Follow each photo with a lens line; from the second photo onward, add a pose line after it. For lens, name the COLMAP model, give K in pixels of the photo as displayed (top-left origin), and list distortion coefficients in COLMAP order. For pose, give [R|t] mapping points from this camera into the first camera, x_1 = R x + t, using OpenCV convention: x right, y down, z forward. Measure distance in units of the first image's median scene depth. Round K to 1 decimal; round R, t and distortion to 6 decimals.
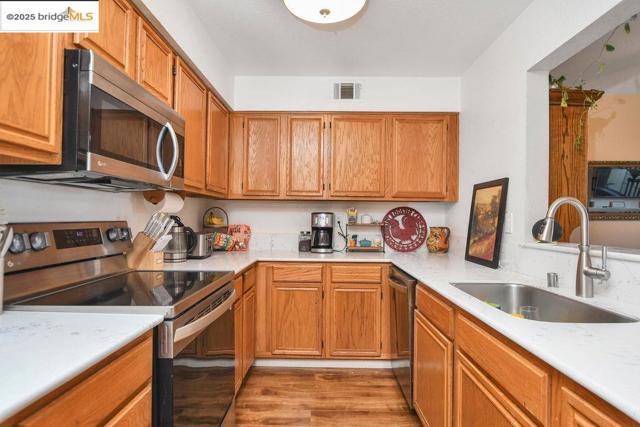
lens RADIAL K [[343.8, 0, 339.3], [0, 343.8, 214.8], [0, 0, 1]] dist [-0.026894, 0.005238]
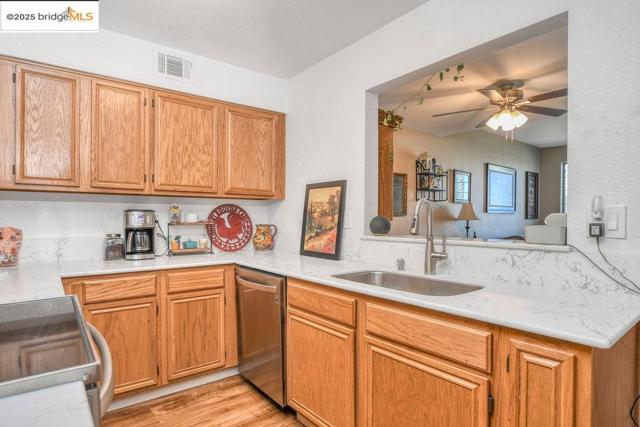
lens RADIAL K [[343.8, 0, 332.4], [0, 343.8, 219.0], [0, 0, 1]] dist [-0.026894, 0.005238]
pose [[0.785445, -0.011860, 0.618818, -0.216003], [-0.000543, 0.999803, 0.019852, -0.000894], [-0.618932, -0.015929, 0.785283, 0.102307]]
